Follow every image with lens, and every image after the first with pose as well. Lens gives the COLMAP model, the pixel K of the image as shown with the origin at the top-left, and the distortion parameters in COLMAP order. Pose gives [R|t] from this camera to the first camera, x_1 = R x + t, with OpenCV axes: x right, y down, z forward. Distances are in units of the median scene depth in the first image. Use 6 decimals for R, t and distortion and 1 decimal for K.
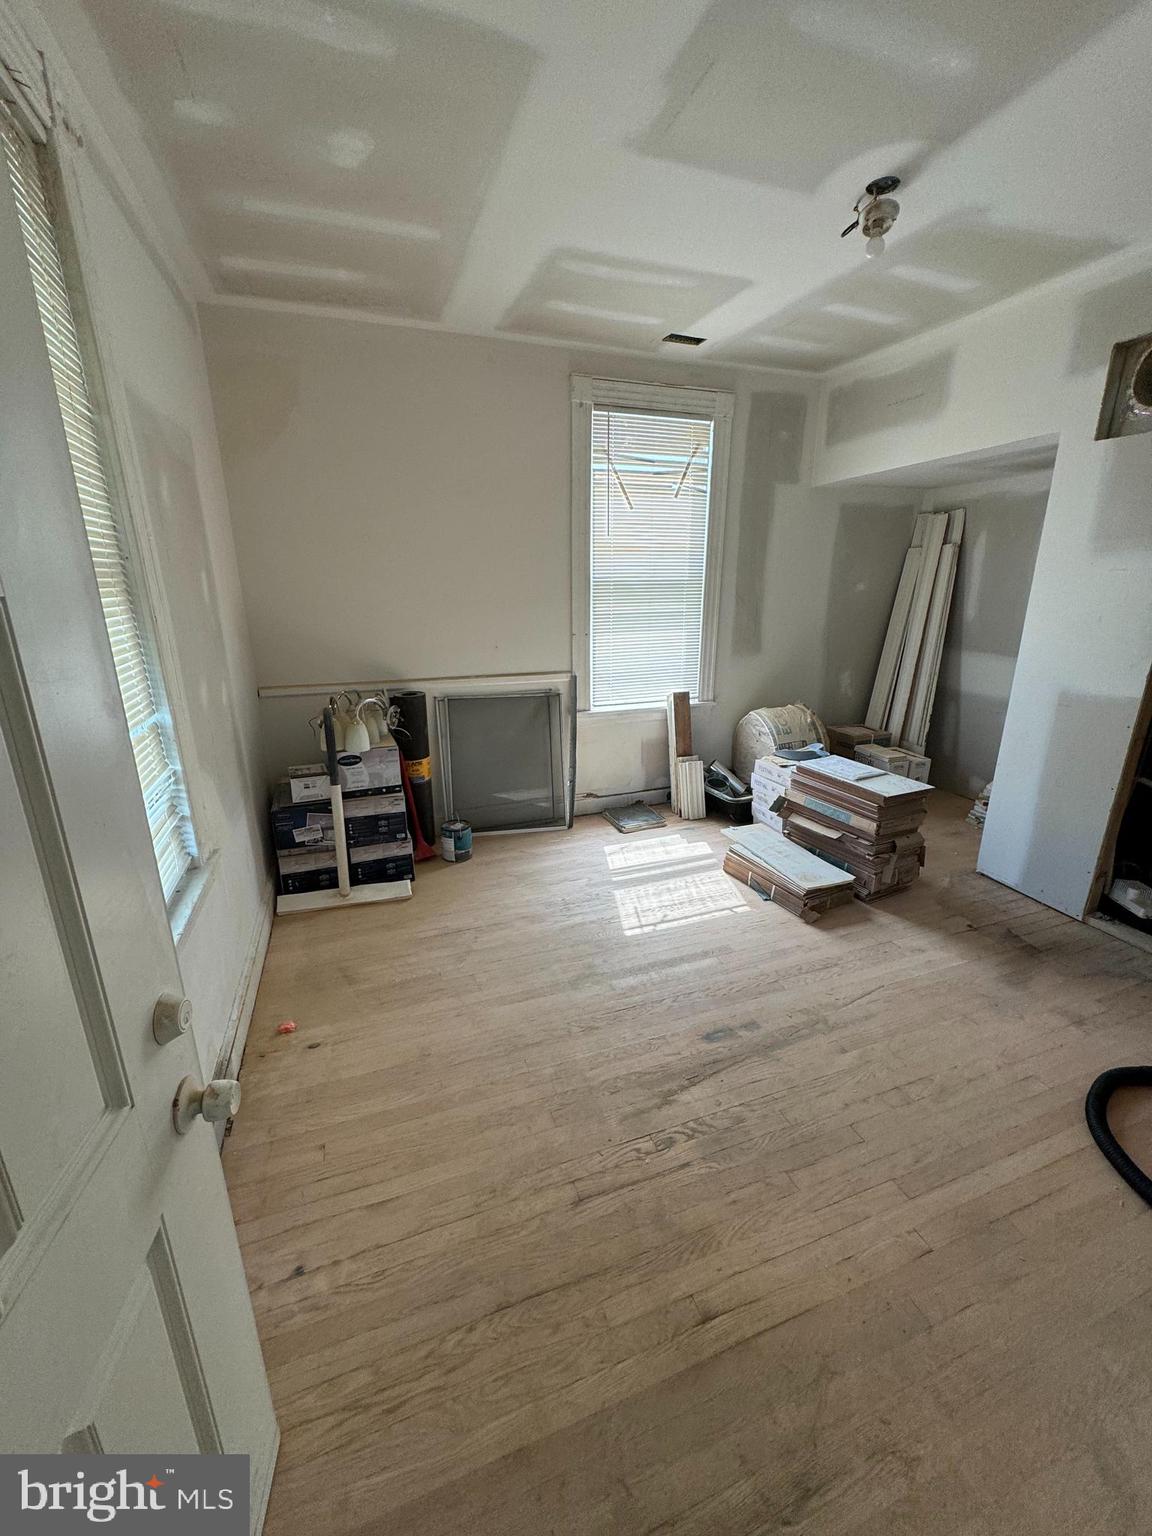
lens RADIAL K [[614.0, 0, 582.5], [0, 614.0, 769.2], [0, 0, 1]] dist [0.000932, -0.000160]
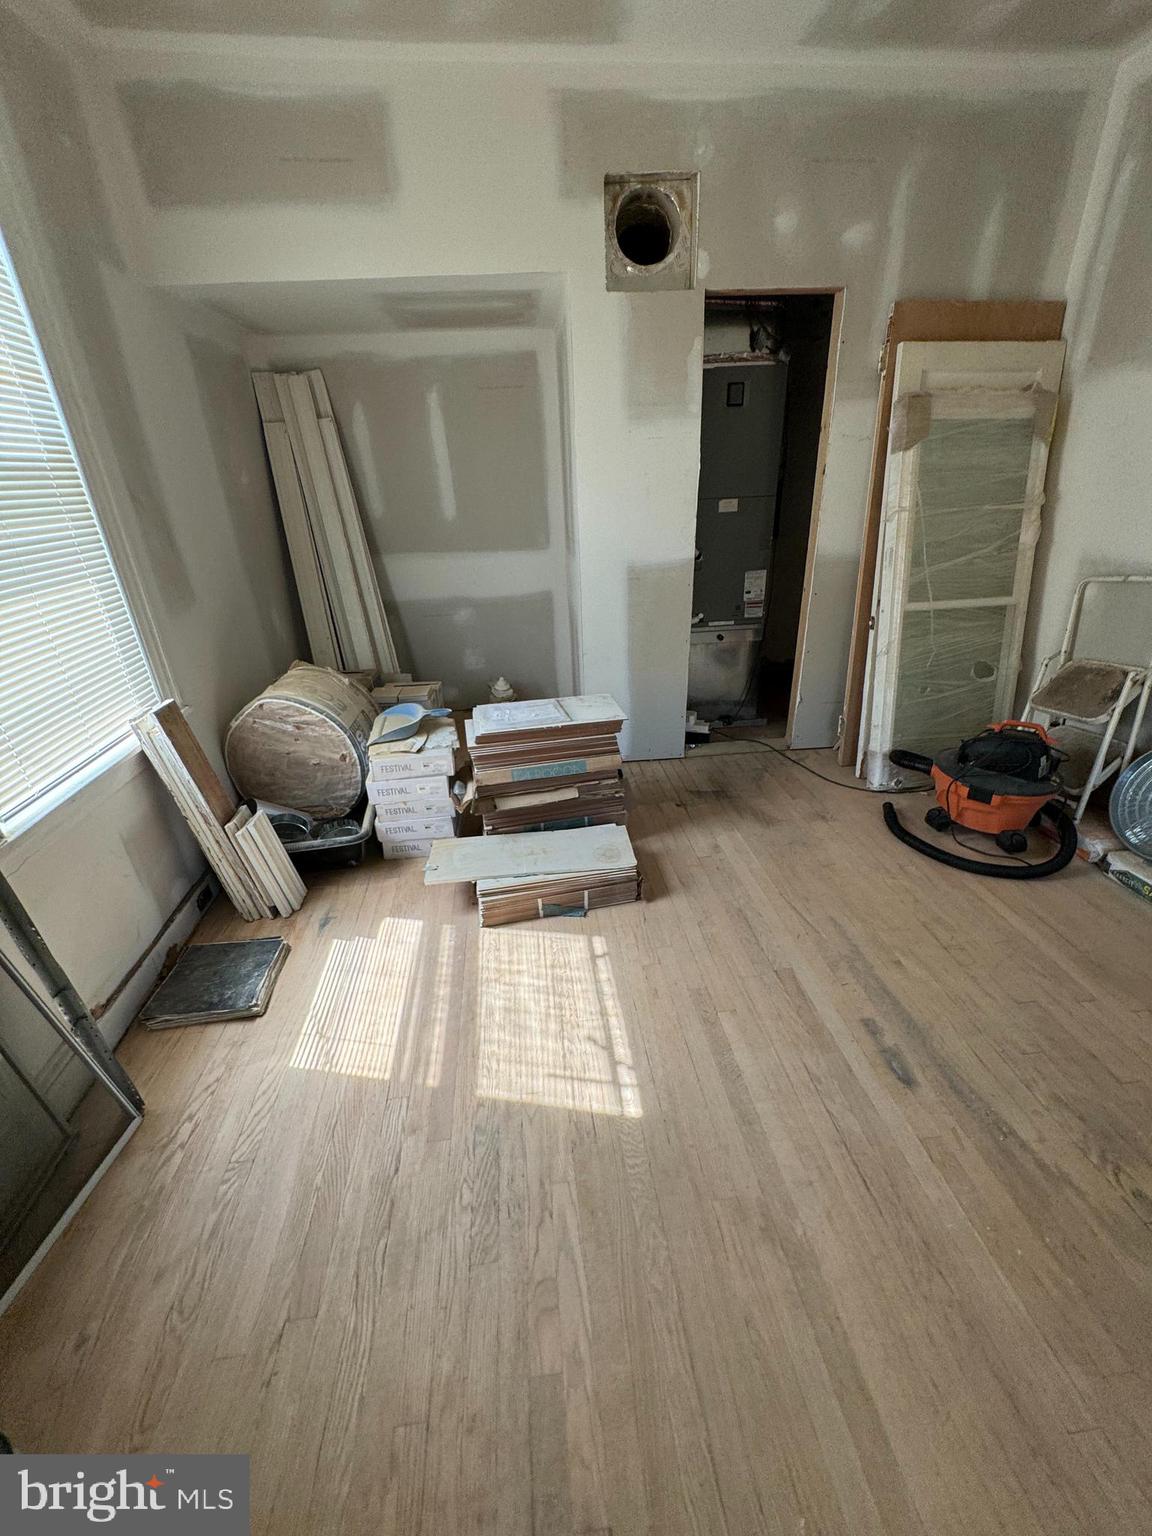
lens RADIAL K [[614.0, 0, 578.9], [0, 614.0, 767.1], [0, 0, 1]] dist [0.000932, -0.000160]
pose [[0.248094, -0.421903, 0.872036, -0.314685], [0.319406, 0.885467, 0.337531, -0.226203], [-0.914565, 0.194794, 0.354438, 0.866182]]
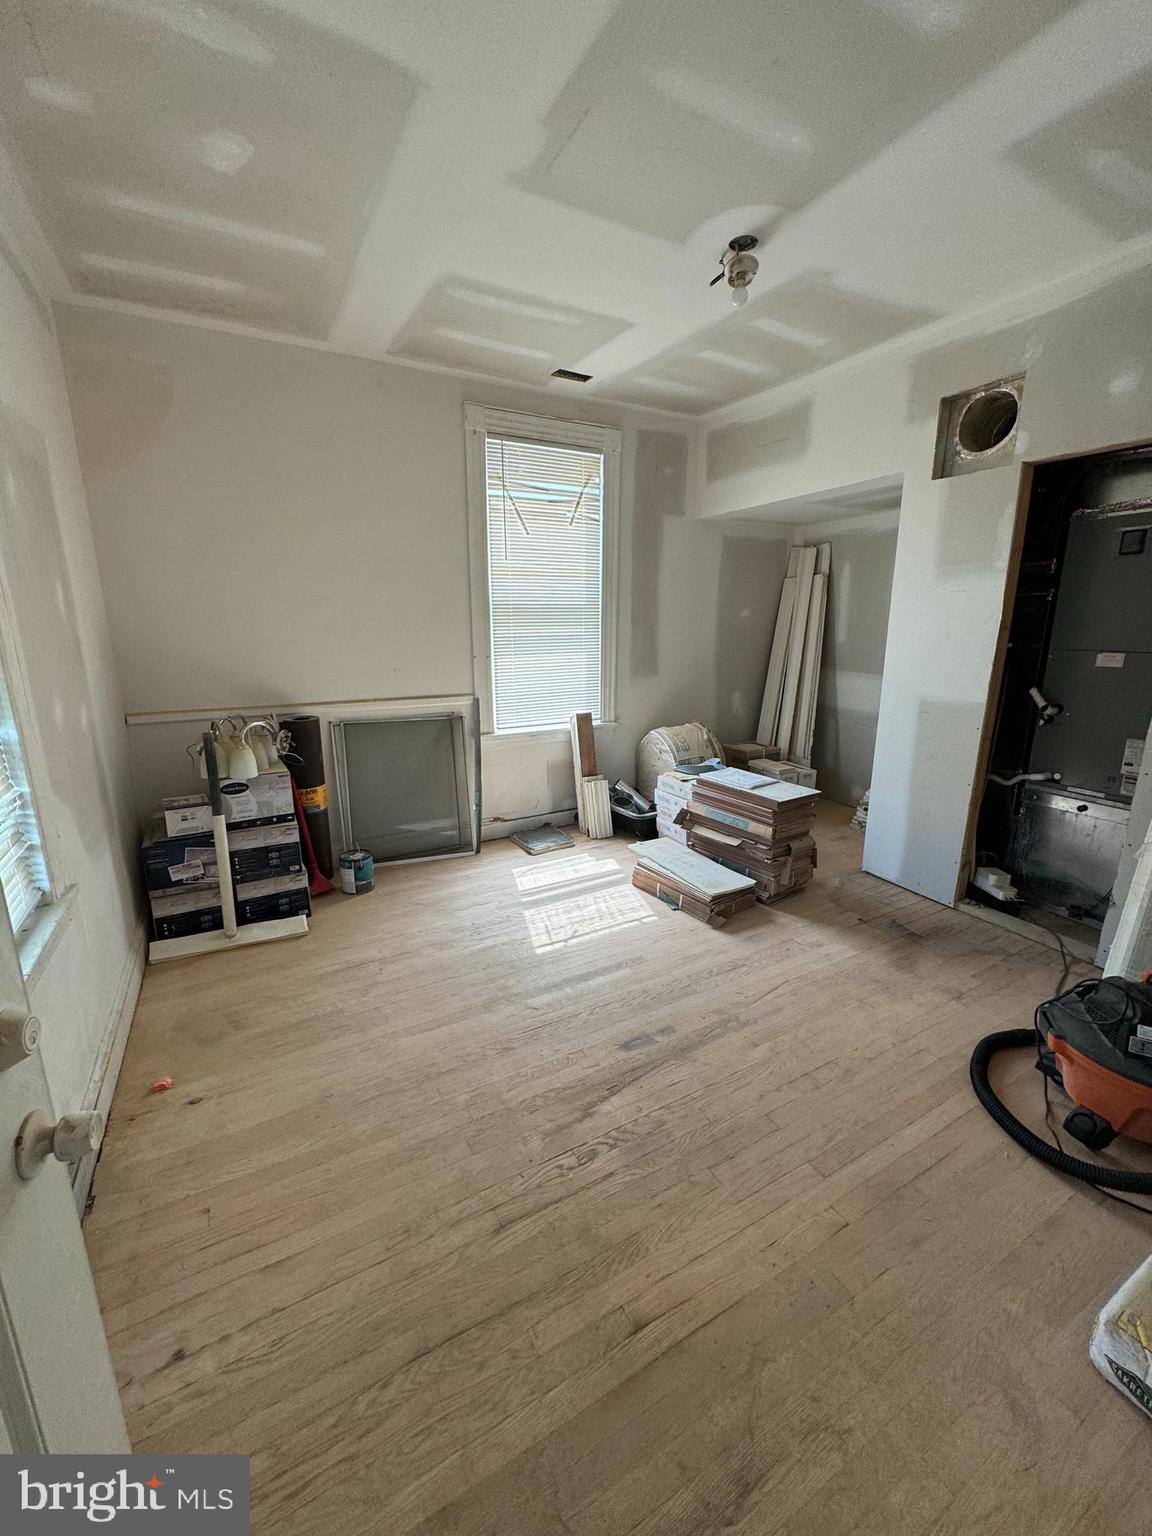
lens RADIAL K [[614.0, 0, 582.0], [0, 614.0, 768.8], [0, 0, 1]] dist [0.000932, -0.000160]
pose [[0.987648, -0.034537, 0.152838, -0.001205], [0.043175, 0.997631, -0.053563, 0.033326], [-0.150626, 0.059500, 0.986799, 0.003607]]
